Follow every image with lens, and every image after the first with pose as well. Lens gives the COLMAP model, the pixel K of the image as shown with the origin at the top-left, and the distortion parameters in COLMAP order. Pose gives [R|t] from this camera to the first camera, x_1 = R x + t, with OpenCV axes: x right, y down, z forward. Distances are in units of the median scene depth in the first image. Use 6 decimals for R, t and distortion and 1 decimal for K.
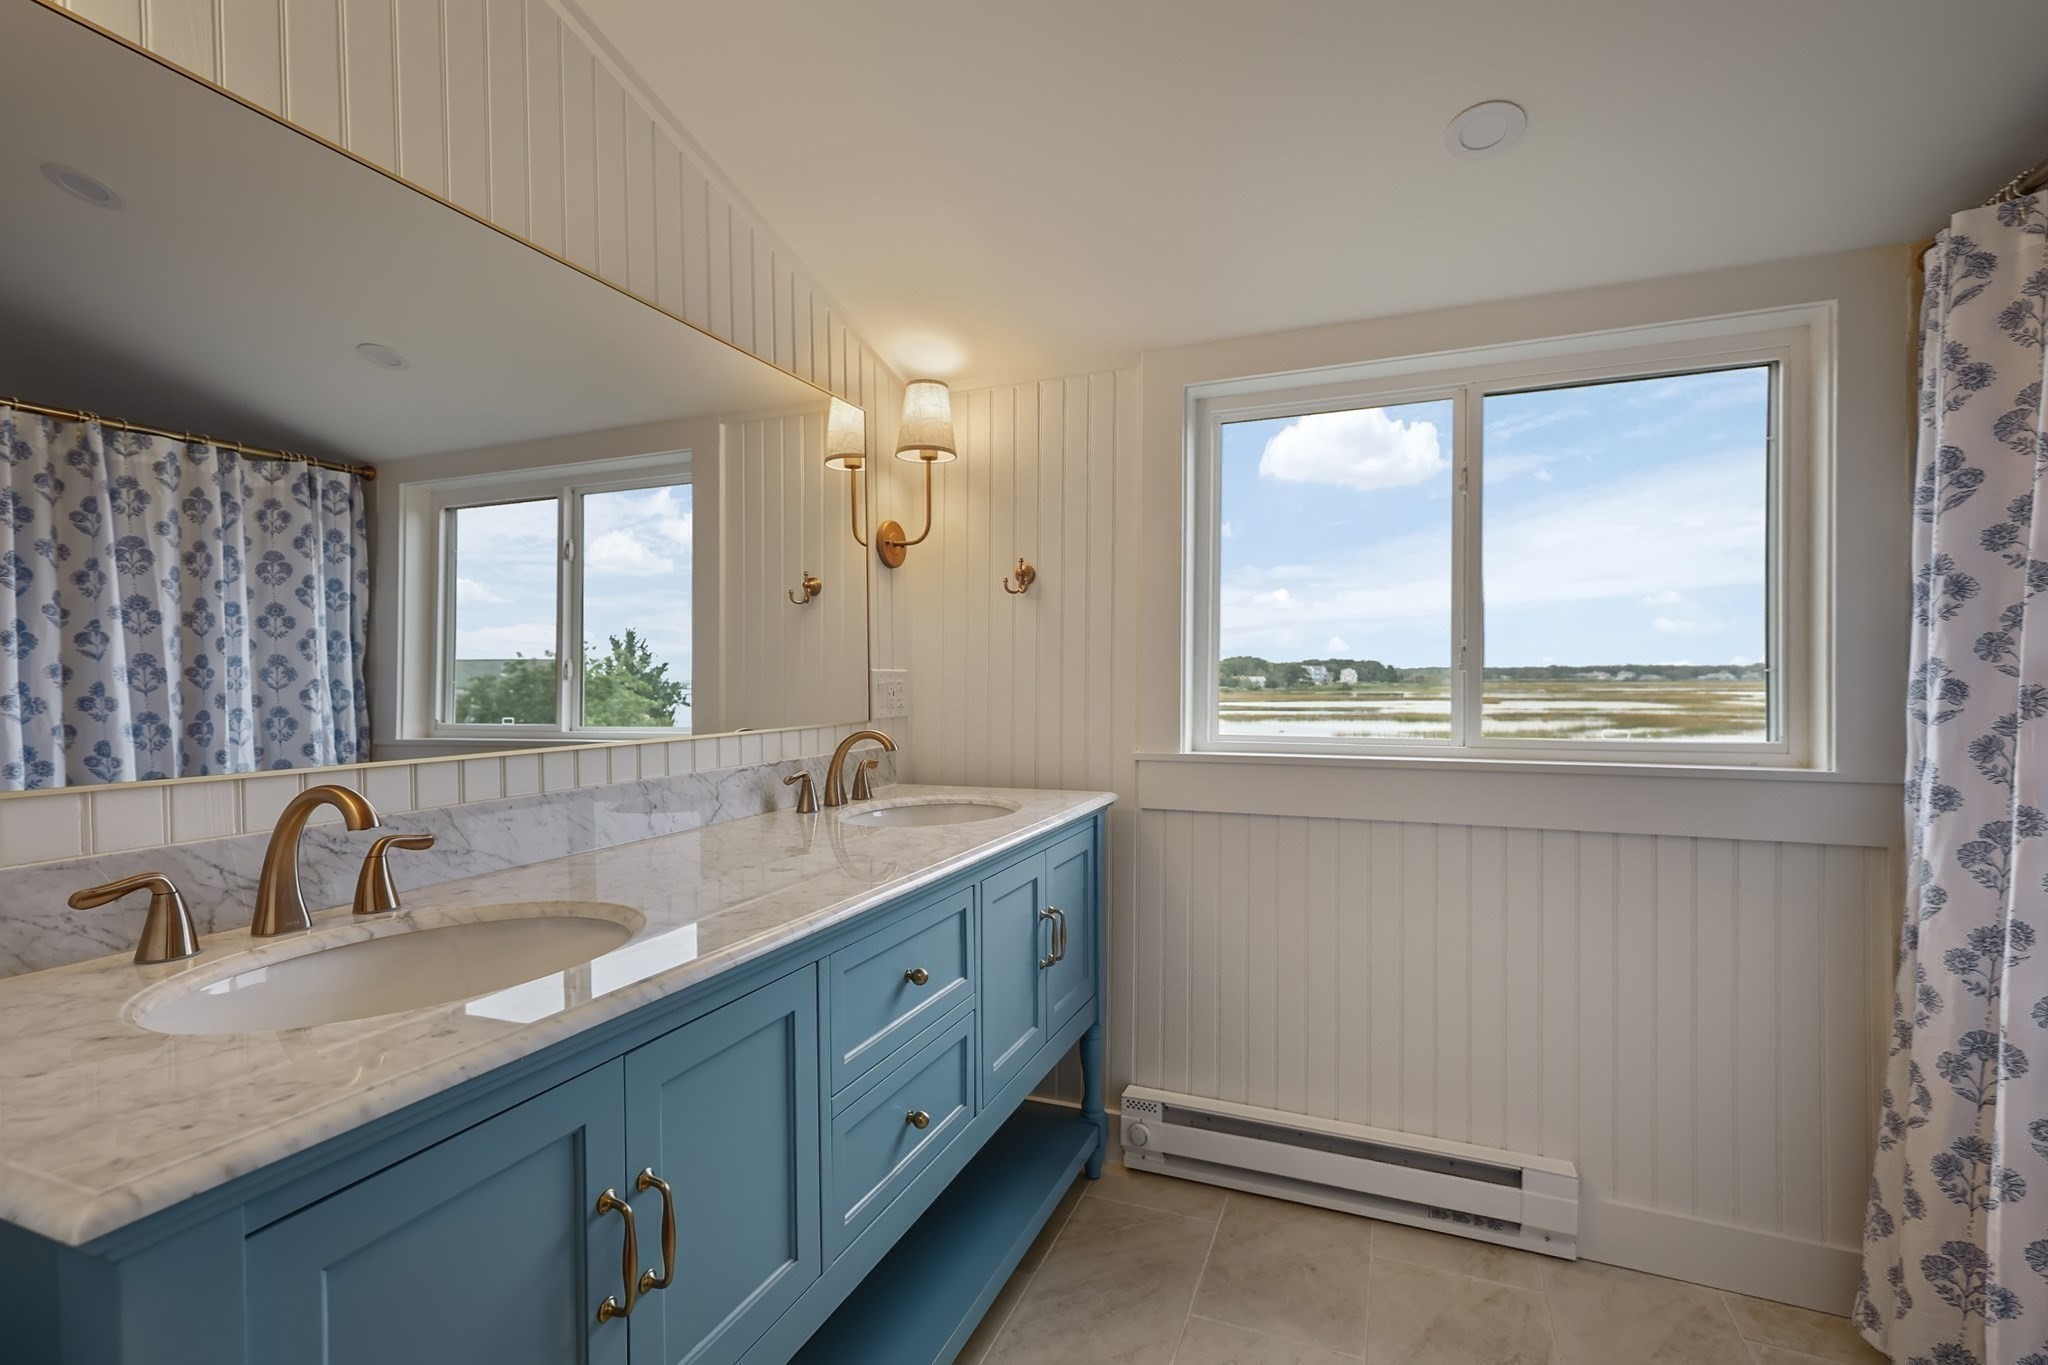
lens RADIAL K [[966.7, 0, 1033.5], [0, 966.7, 691.7], [0, 0, 1]] dist [0.000622, -0.000659]
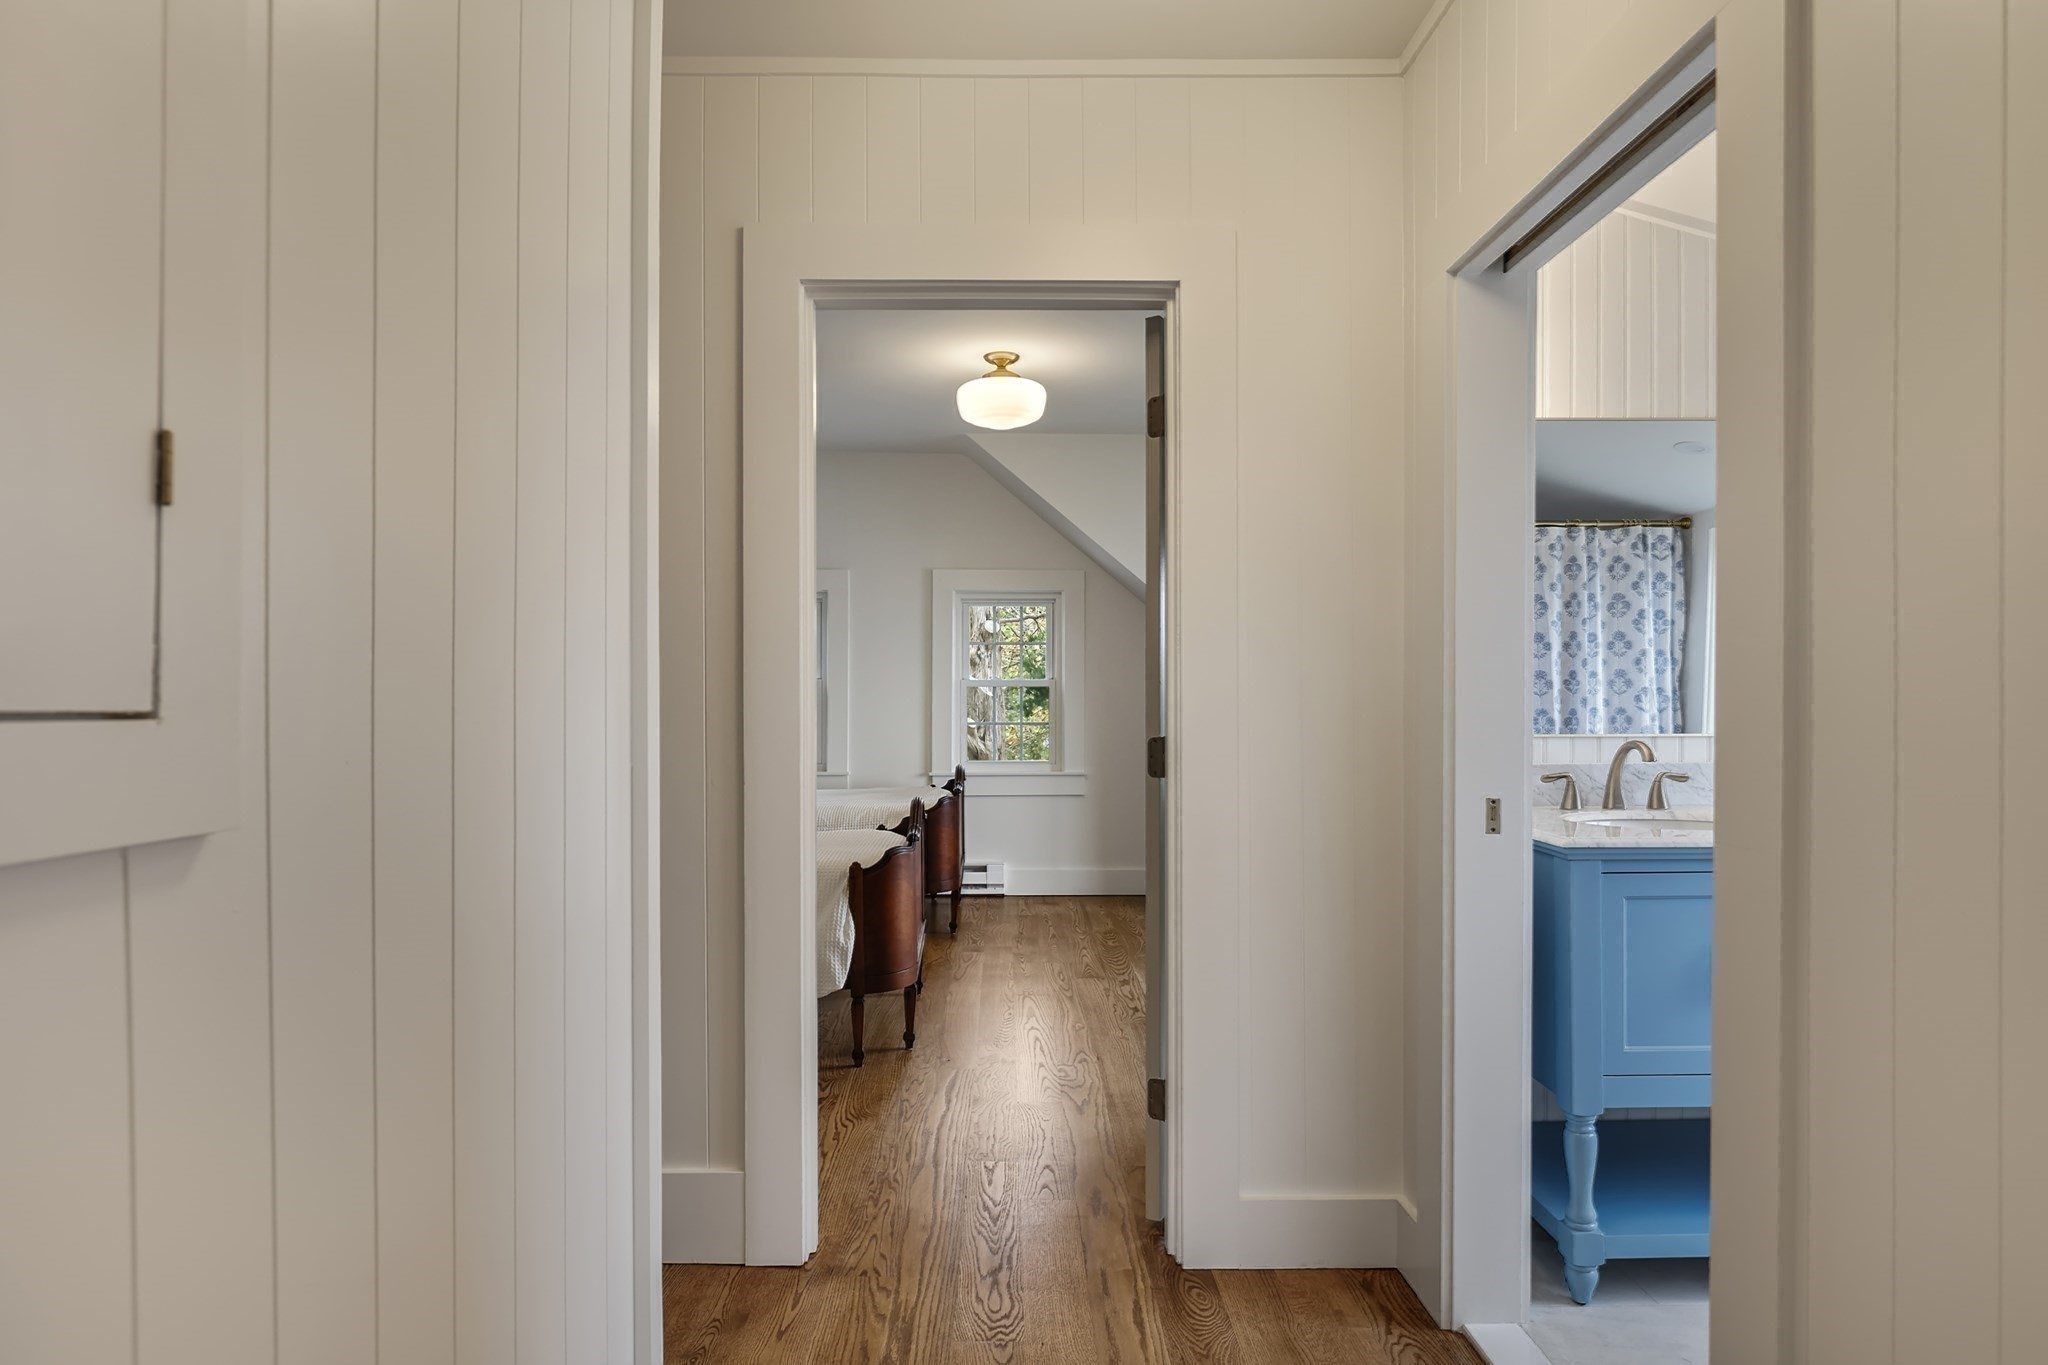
lens RADIAL K [[1163.5, 0, 1004.9], [0, 1163.5, 703.4], [0, 0, 1]] dist [-0.013242, 0.000483]
pose [[0.403417, 0.015383, -0.914887, 0.374772], [-0.009351, 0.999876, 0.012688, -0.002200], [0.914969, 0.003437, 0.403510, -0.466505]]
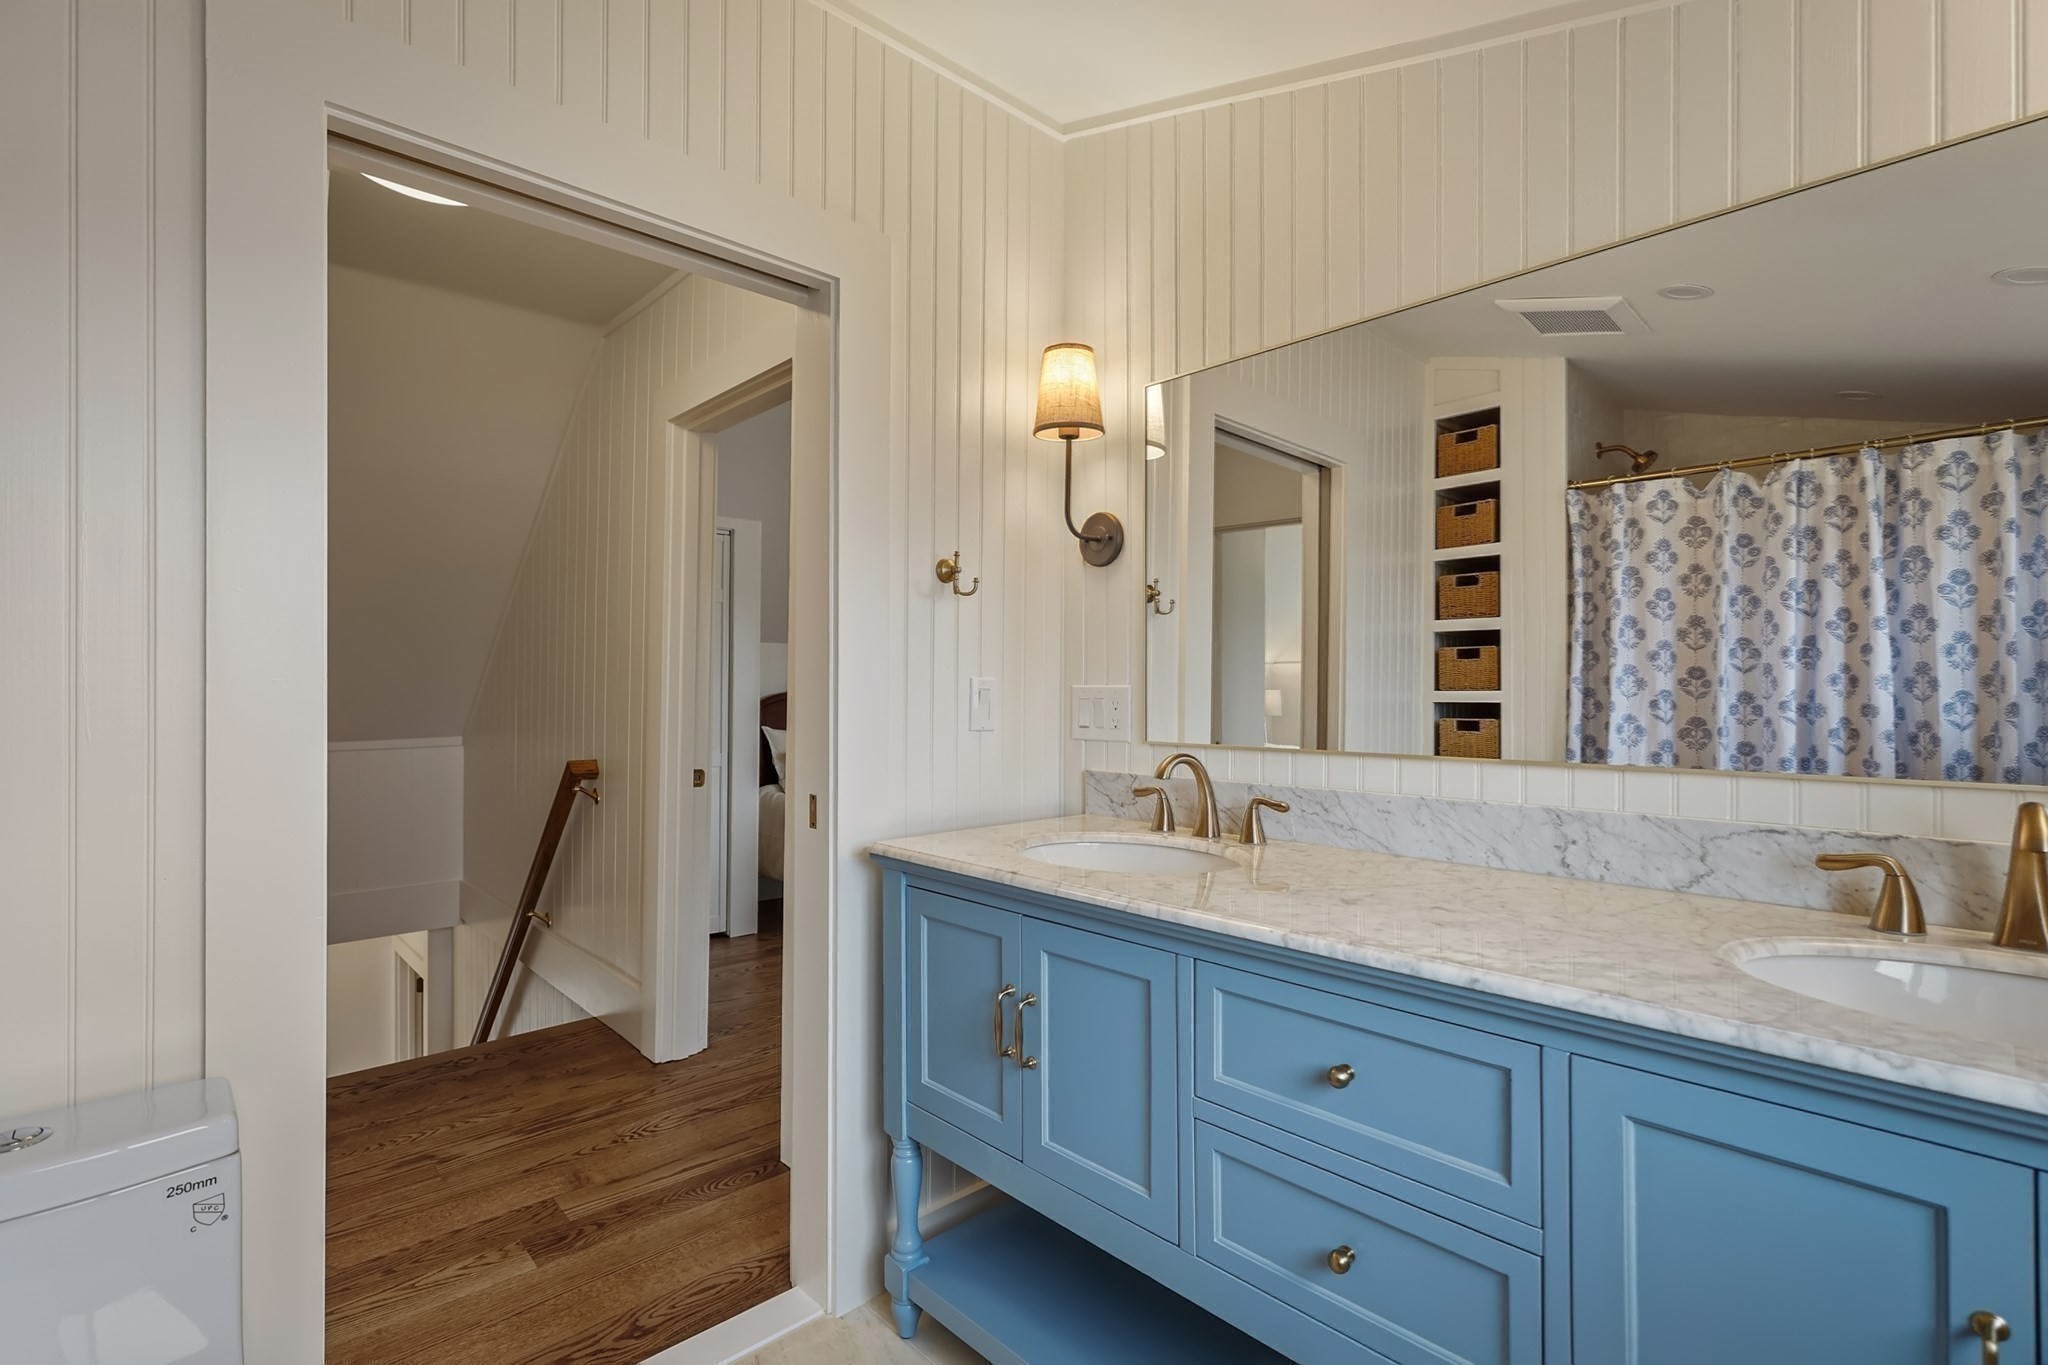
lens RADIAL K [[966.7, 0, 1033.5], [0, 966.7, 691.7], [0, 0, 1]] dist [0.000622, -0.000659]
pose [[-0.420659, 0.012125, -0.907138, 0.342365], [-0.009436, 0.999798, 0.017739, -0.015567], [0.907170, 0.016022, -0.420460, 0.529626]]
